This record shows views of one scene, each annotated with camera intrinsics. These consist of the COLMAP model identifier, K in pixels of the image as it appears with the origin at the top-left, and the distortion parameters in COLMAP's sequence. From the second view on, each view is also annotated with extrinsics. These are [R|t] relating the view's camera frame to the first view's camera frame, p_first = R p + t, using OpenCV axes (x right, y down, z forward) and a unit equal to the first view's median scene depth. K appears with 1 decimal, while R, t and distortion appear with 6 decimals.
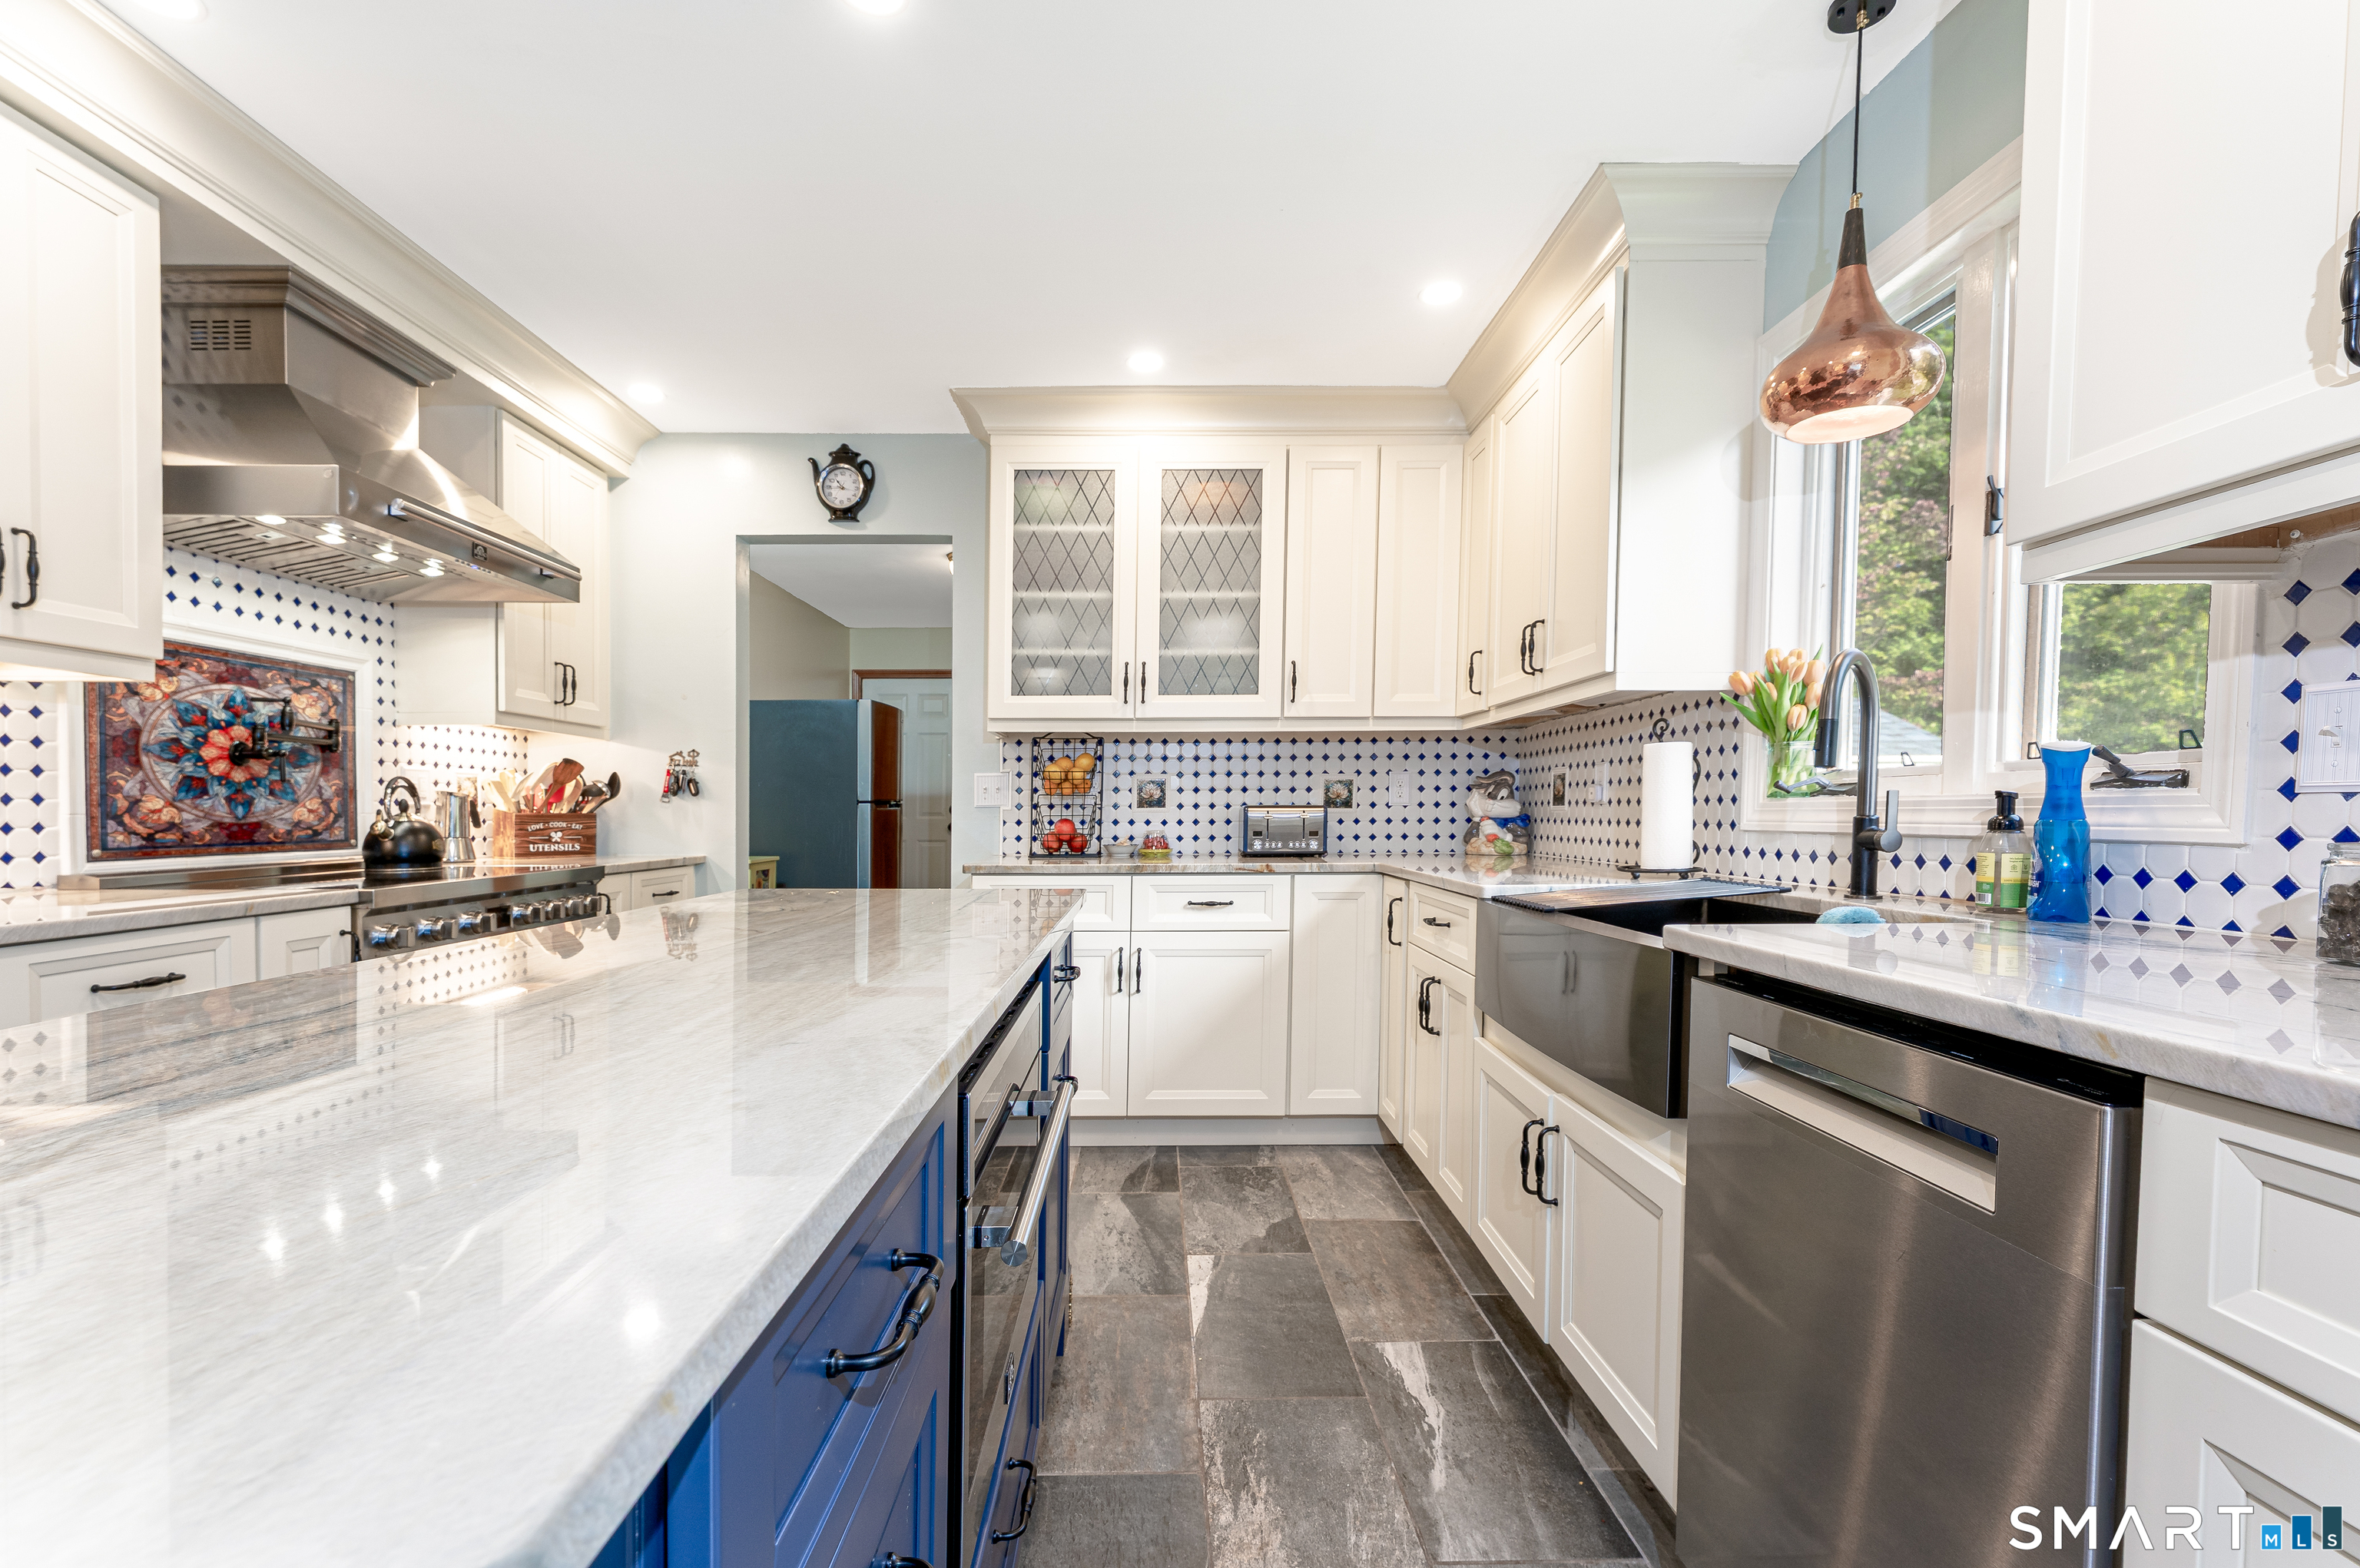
lens RADIAL K [[1034.1, 0, 1148.8], [0, 1034.1, 855.7], [0, 0, 1]] dist [0.001534, 0.000281]
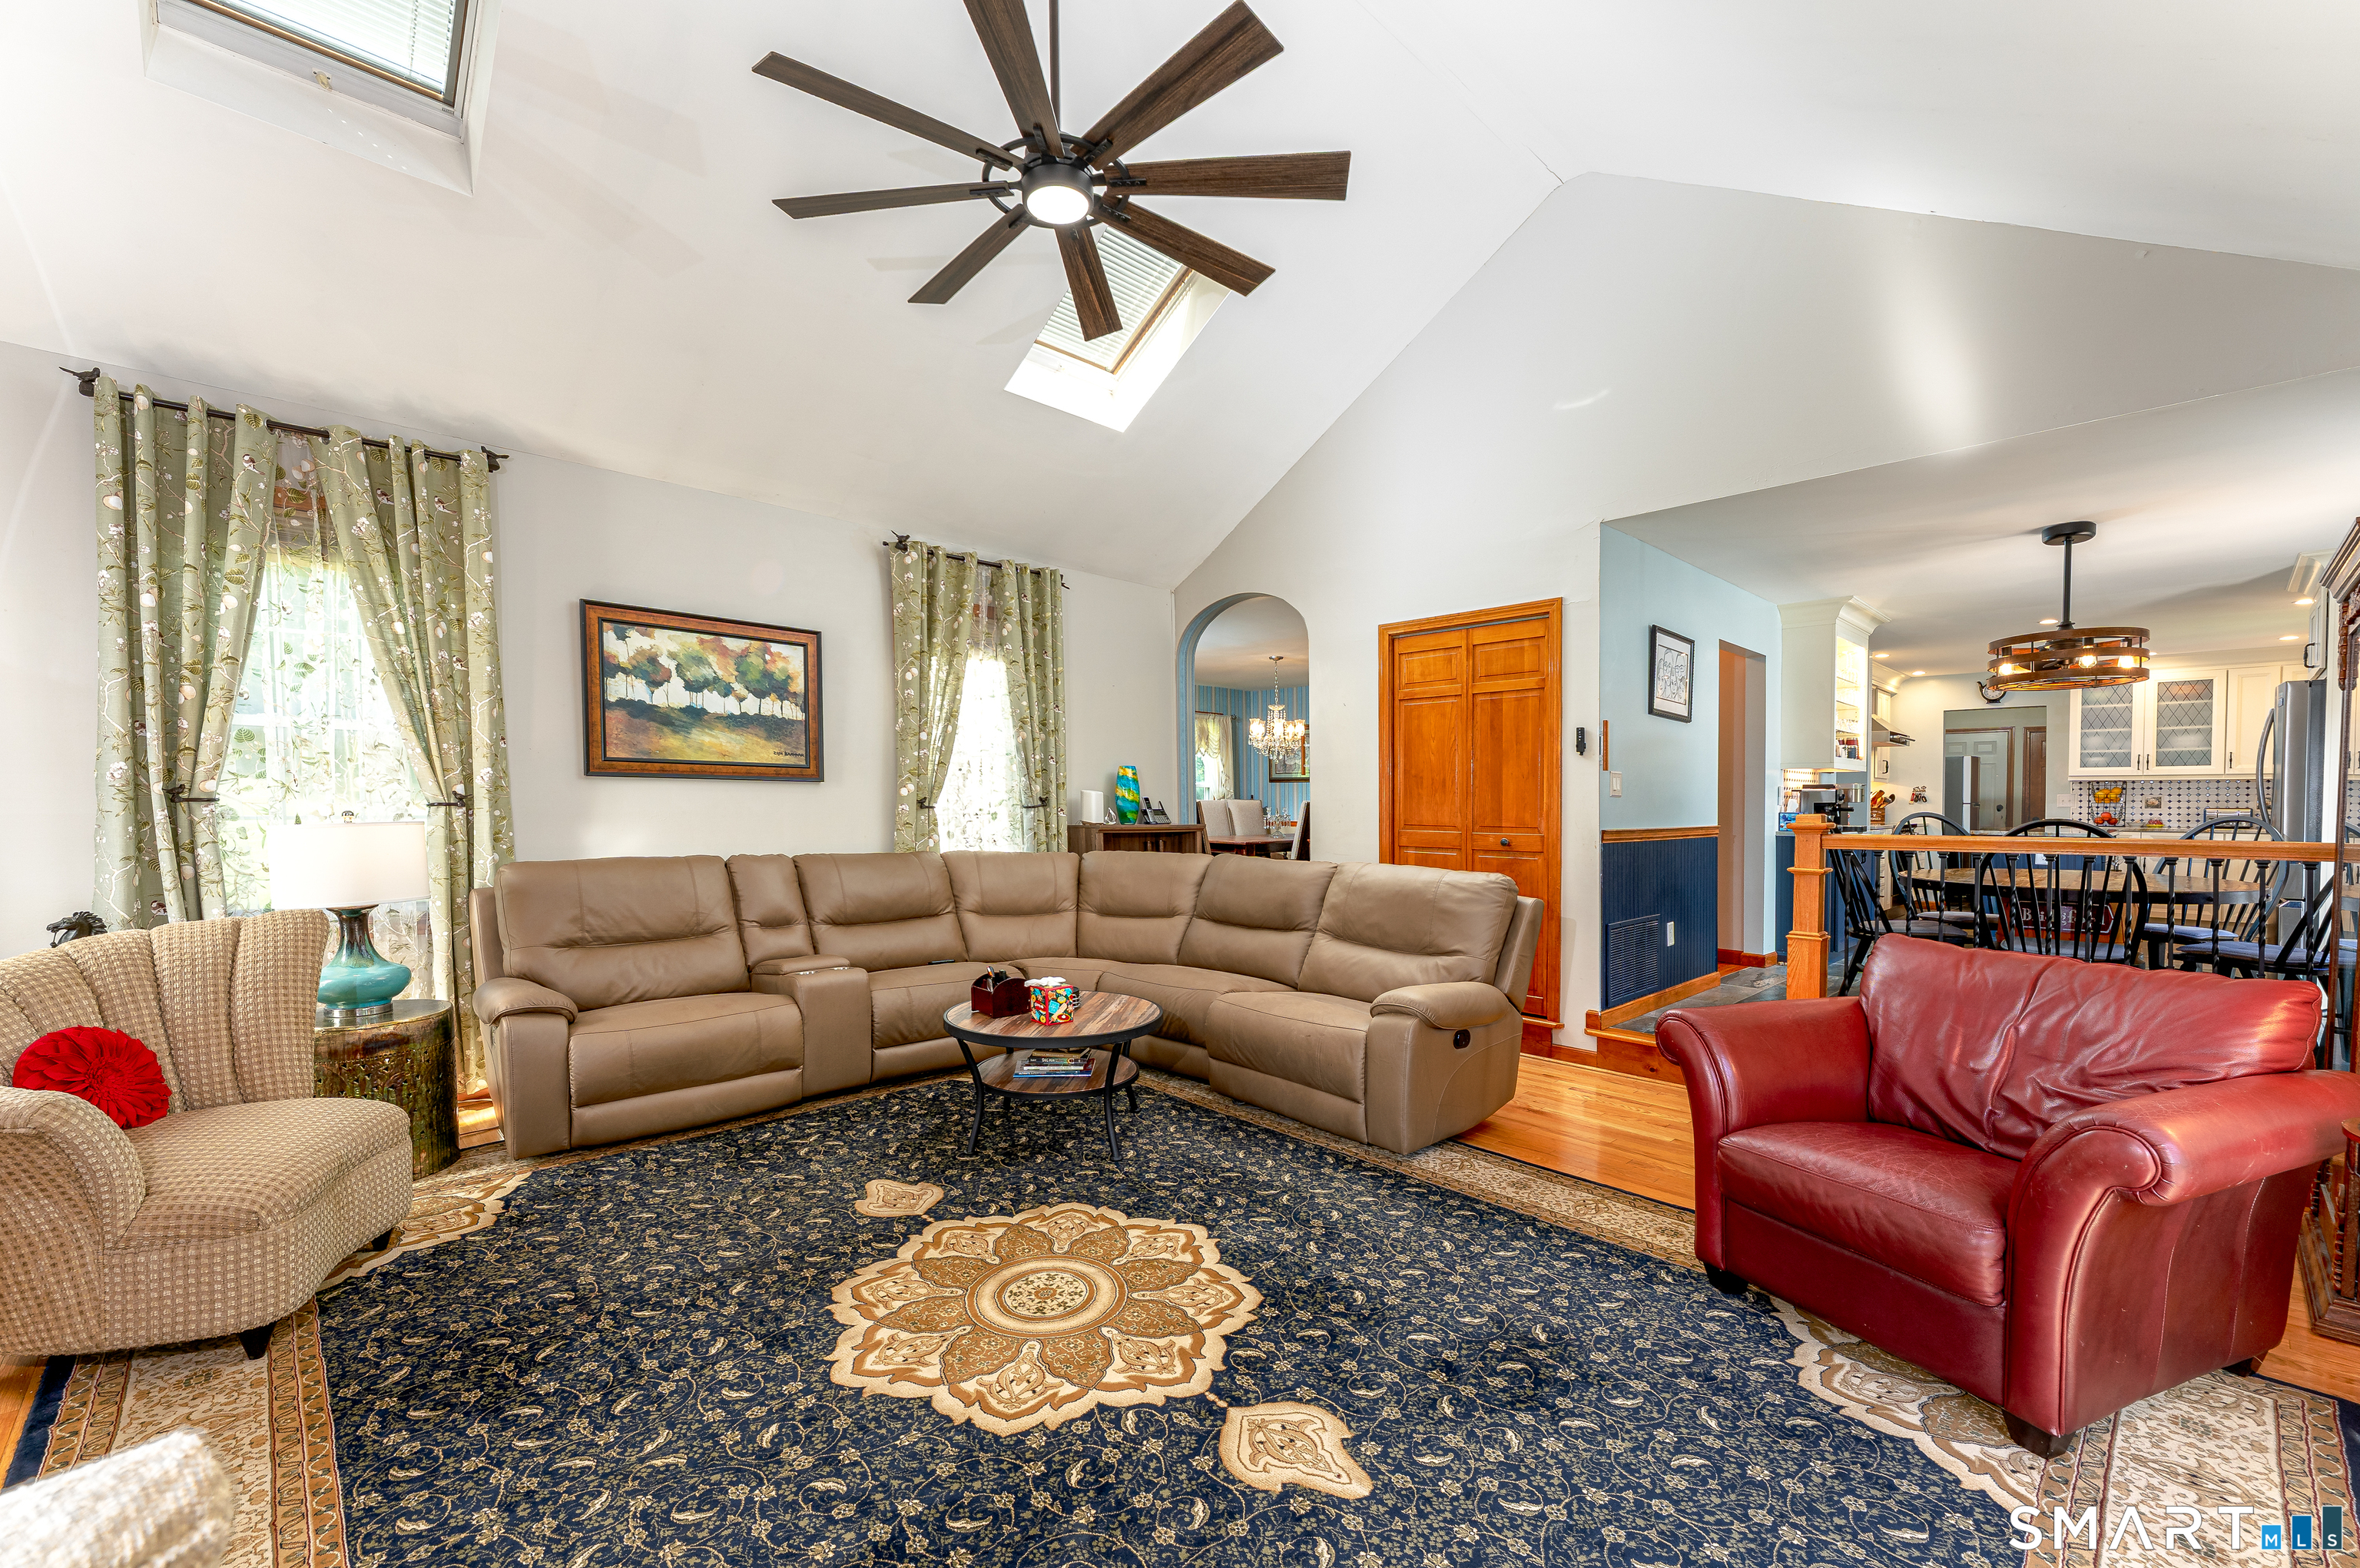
lens RADIAL K [[970.3, 0, 1131.7], [0, 970.3, 788.7], [0, 0, 1]] dist [-0.001869, -0.000945]
pose [[0.670565, -0.001185, -0.741850, 0.087537], [-0.041994, 0.998335, -0.039554, 0.111628], [0.740661, 0.057677, 0.669399, -2.601906]]
